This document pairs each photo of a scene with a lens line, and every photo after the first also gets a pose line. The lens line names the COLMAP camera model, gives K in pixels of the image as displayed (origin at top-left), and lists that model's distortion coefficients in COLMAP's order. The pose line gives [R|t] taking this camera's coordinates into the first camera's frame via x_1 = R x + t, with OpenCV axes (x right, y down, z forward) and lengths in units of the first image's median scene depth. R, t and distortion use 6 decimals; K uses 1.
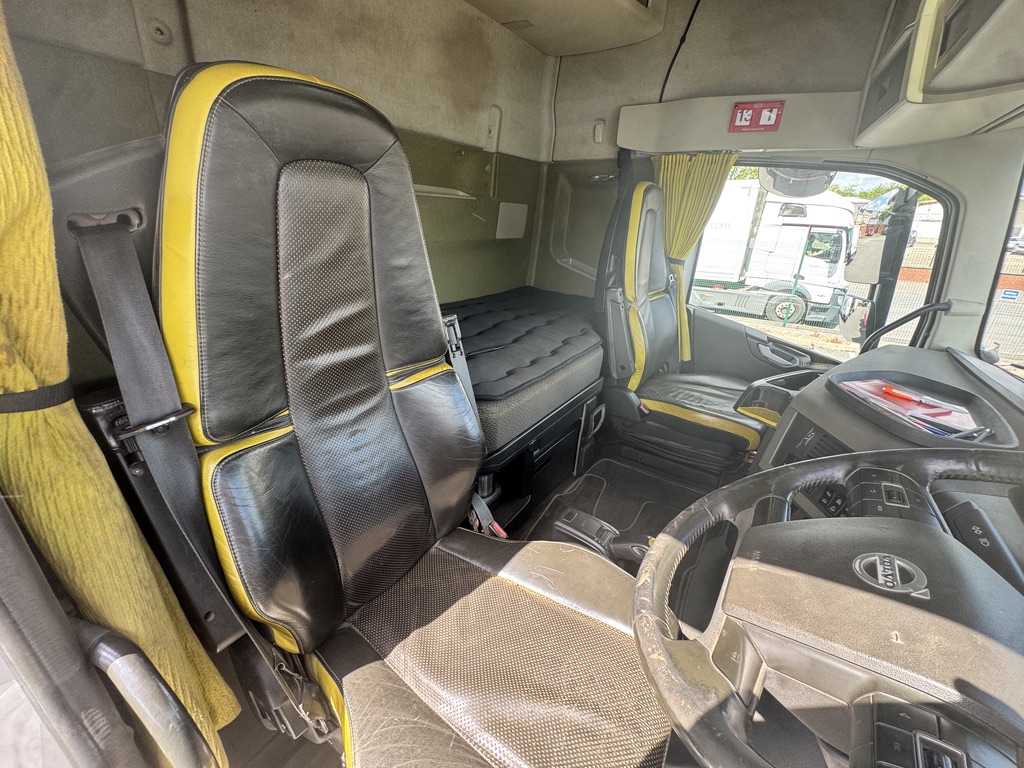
lens RADIAL K [[409.9, 0, 512.0], [0, 409.9, 384.0], [0, 0, 1]] dist [-0.002198, -0.000318]
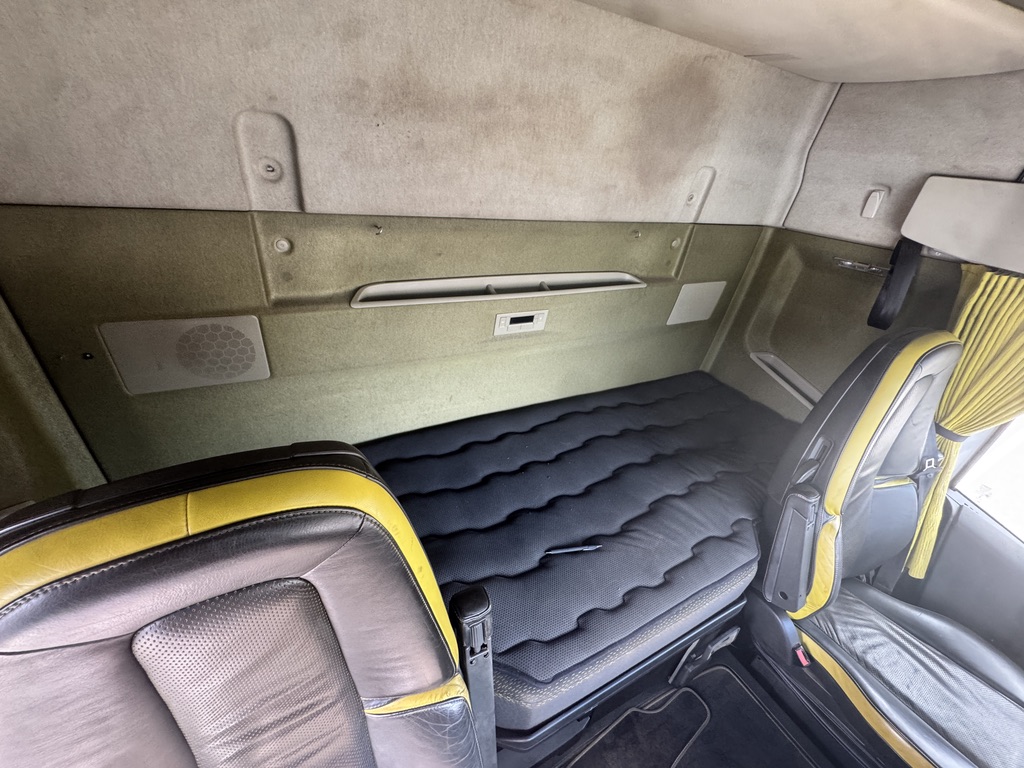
lens RADIAL K [[409.9, 0, 512.0], [0, 409.9, 384.0], [0, 0, 1]] dist [-0.002198, -0.000318]
pose [[0.885334, 0.268740, -0.379425, 0.029895], [-0.233604, 0.962666, 0.136758, -0.311901], [0.402012, -0.032442, 0.915059, 0.181693]]
